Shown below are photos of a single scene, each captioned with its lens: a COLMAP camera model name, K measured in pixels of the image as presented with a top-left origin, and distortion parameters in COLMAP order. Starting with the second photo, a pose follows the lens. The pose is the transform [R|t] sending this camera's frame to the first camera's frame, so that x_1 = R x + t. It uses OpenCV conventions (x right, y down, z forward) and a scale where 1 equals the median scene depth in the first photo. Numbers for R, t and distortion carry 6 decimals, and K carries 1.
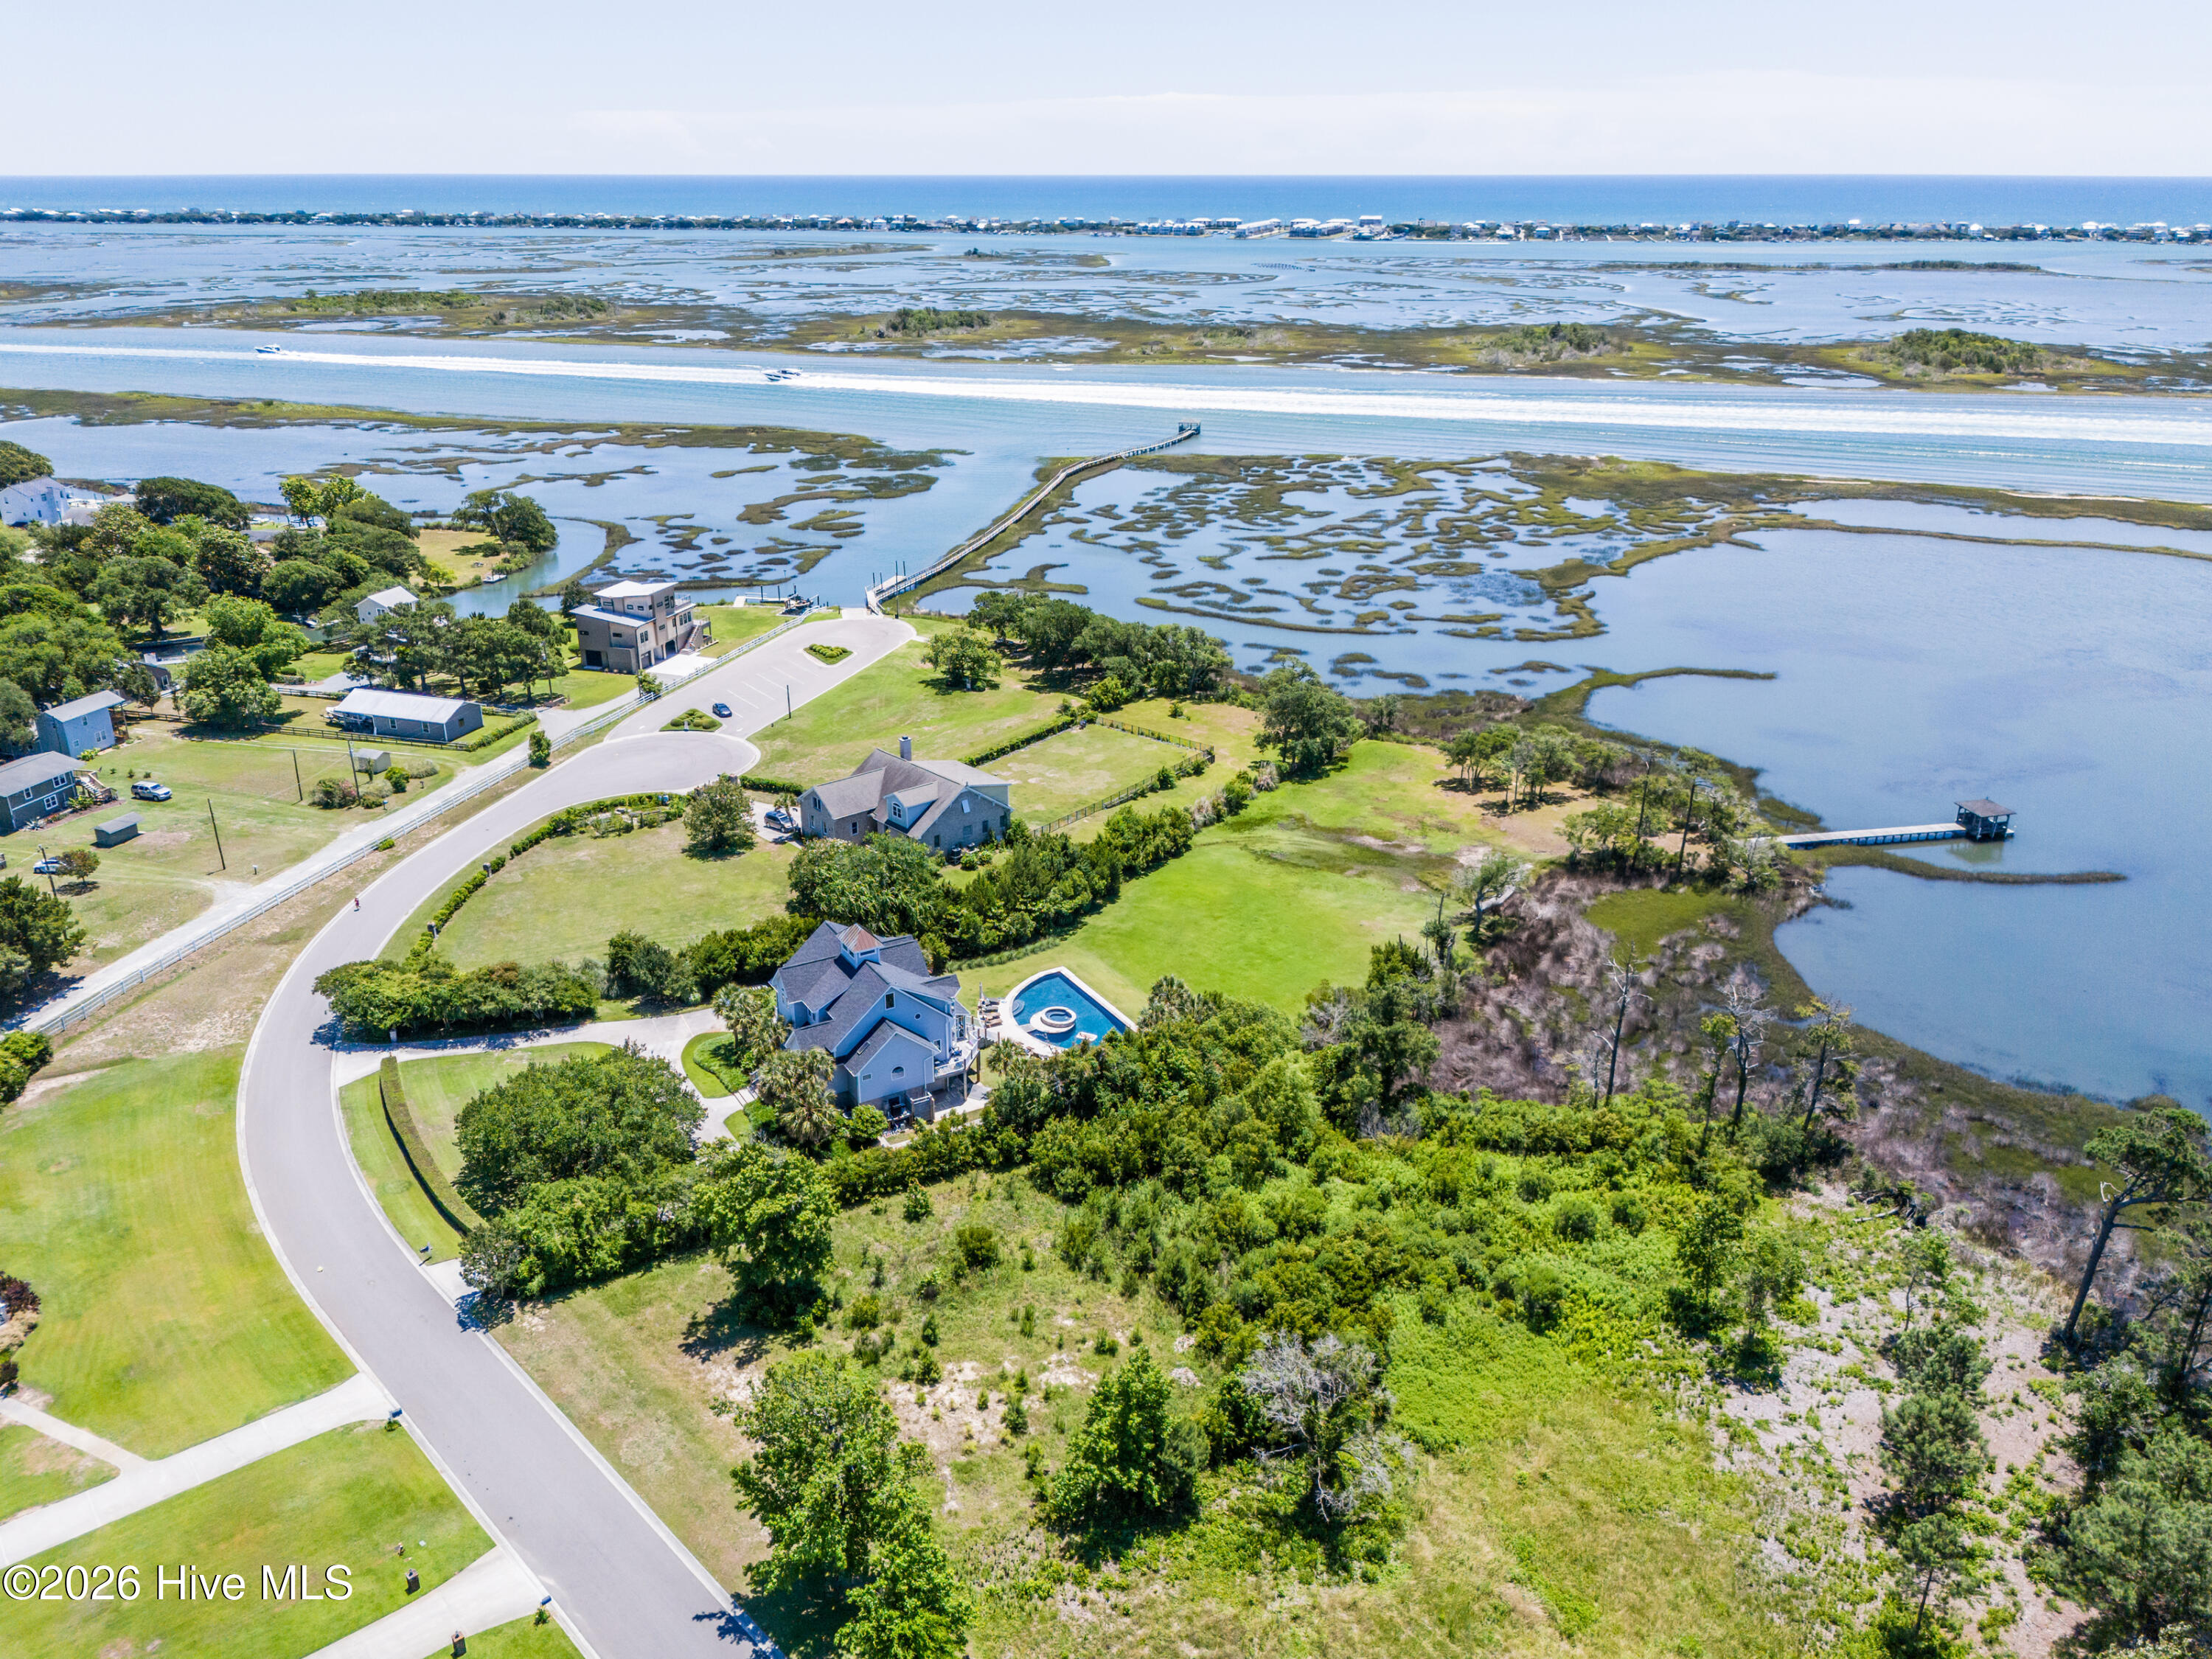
lens RADIAL K [[1662.5, 0, 1098.9], [0, 1662.5, 828.5], [0, 0, 1]] dist [0.052527, -0.070775]
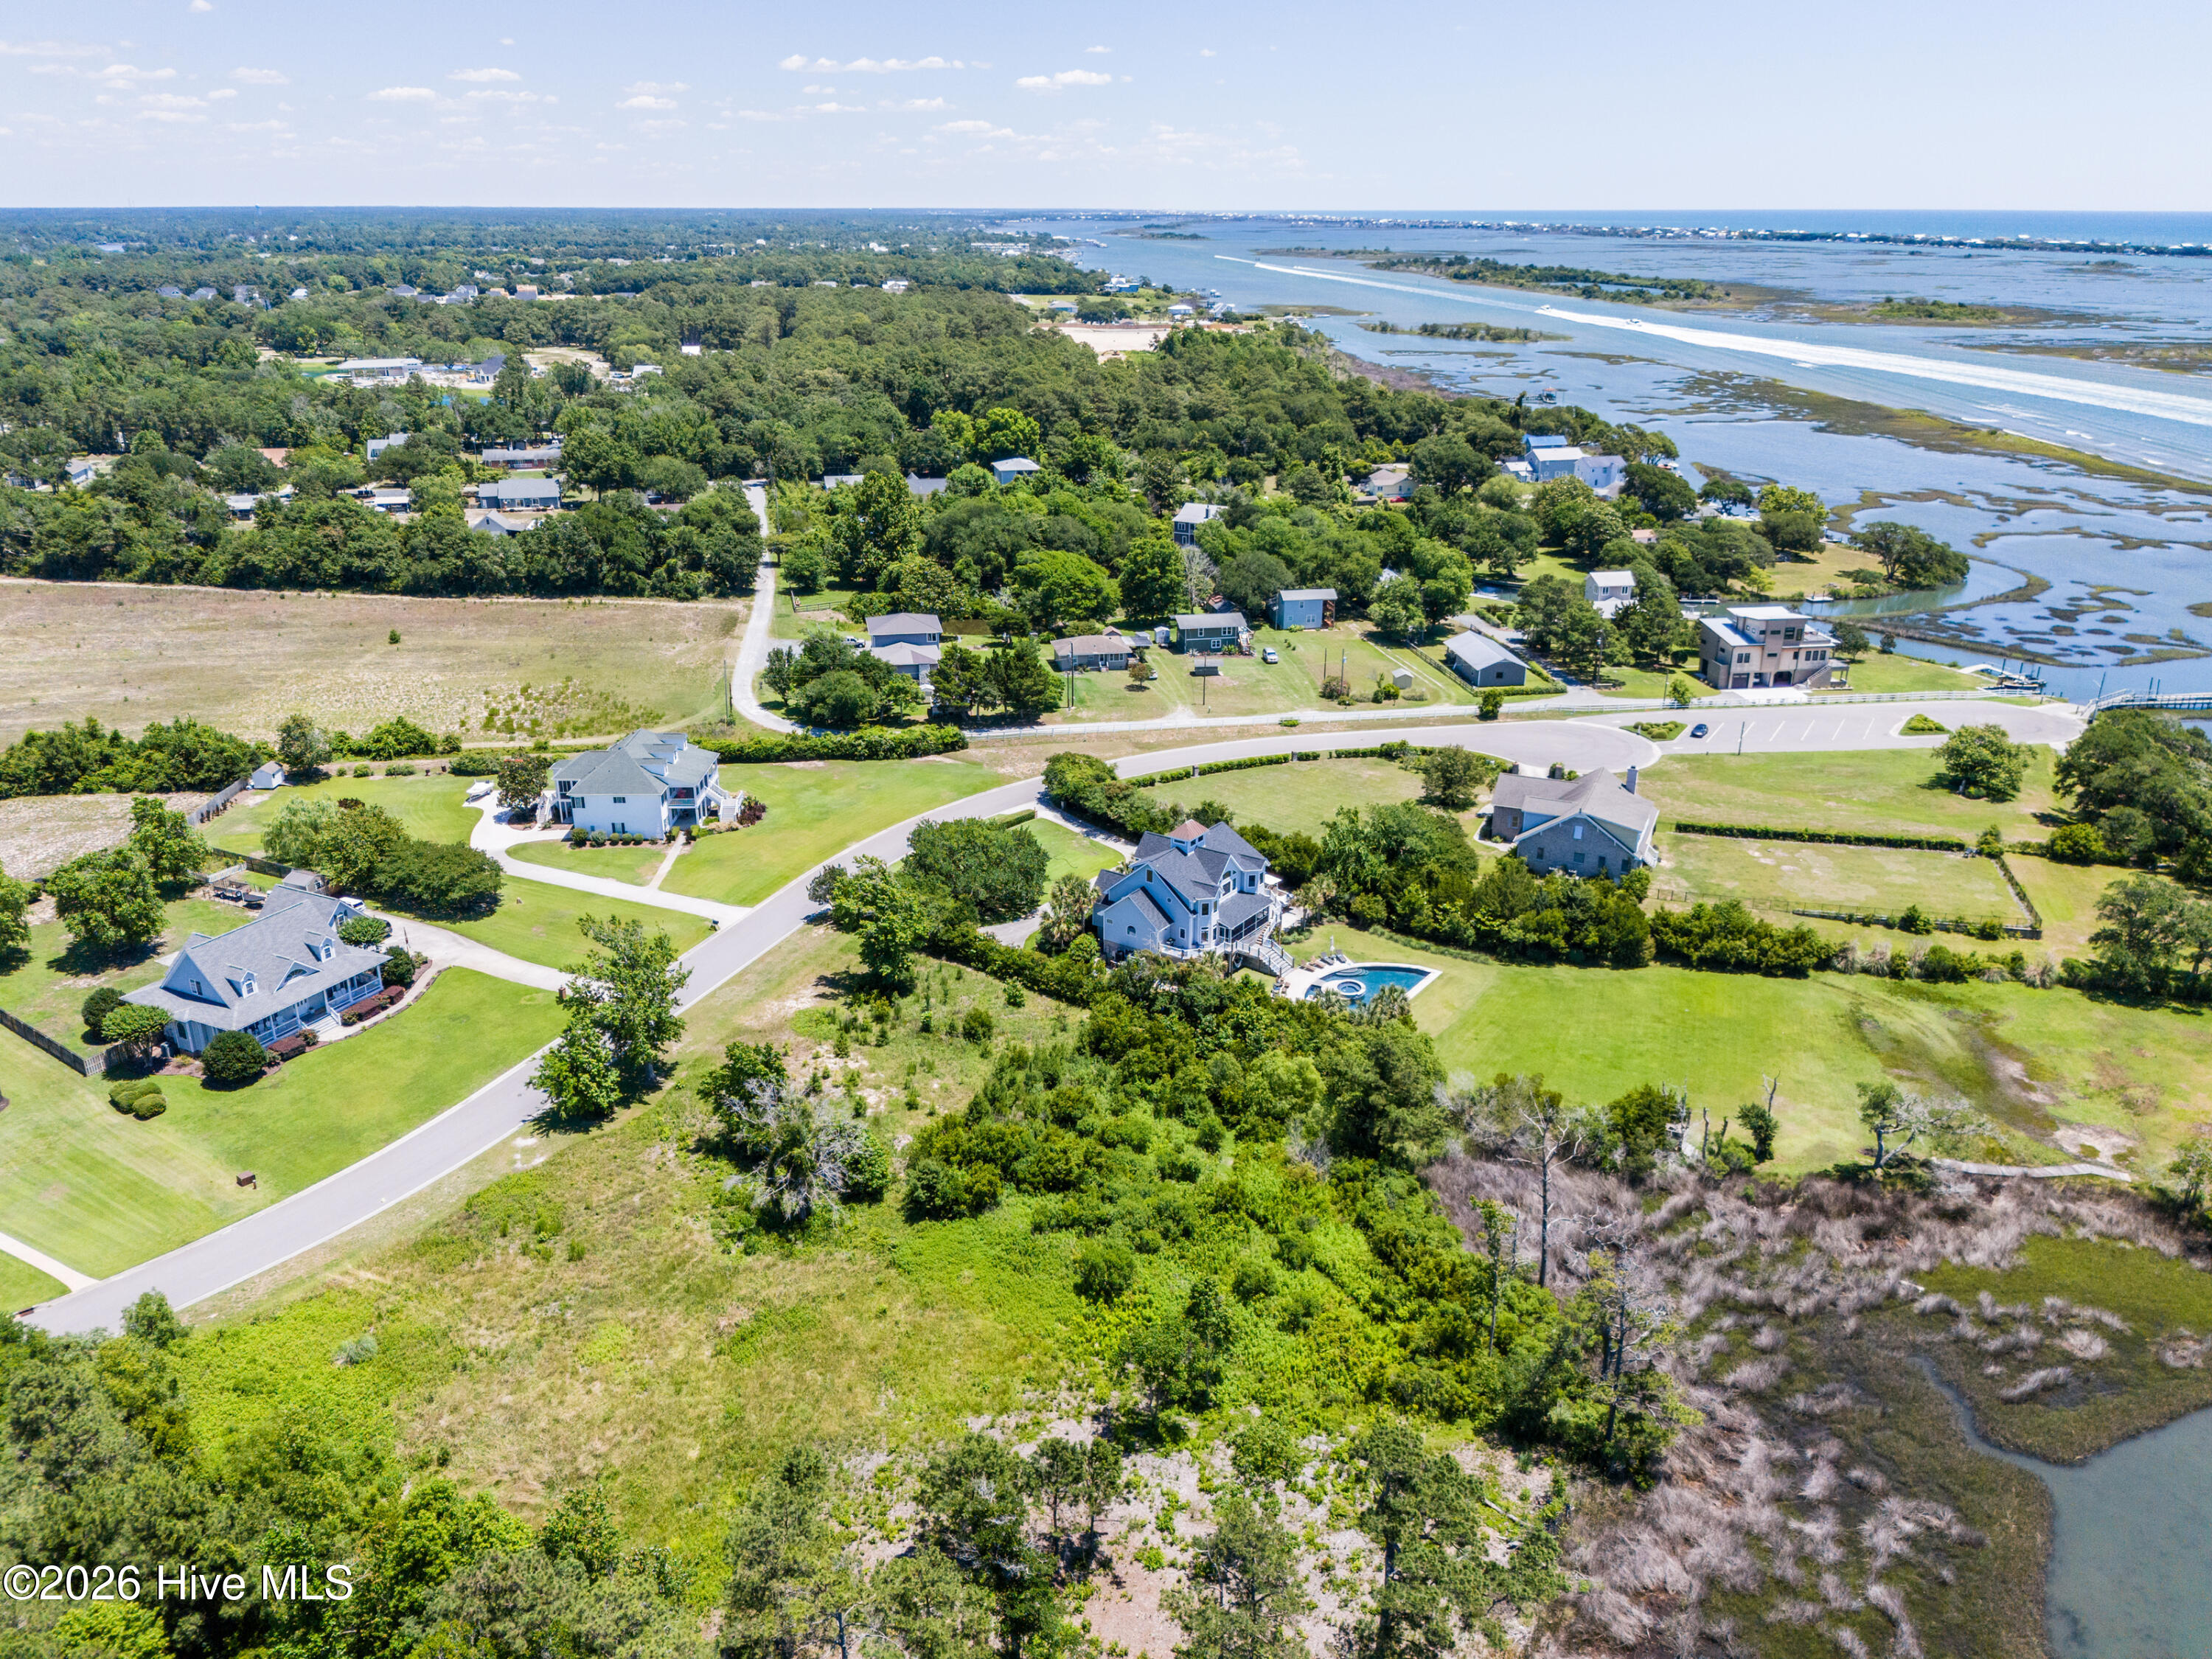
lens RADIAL K [[1662.5, 0, 1098.9], [0, 1662.5, 828.5], [0, 0, 1]] dist [0.052527, -0.070775]
pose [[0.432731, 0.322449, -0.841885, 0.938297], [-0.336516, 0.924123, 0.180977, -0.147116], [0.836362, 0.204994, 0.508406, 0.357485]]
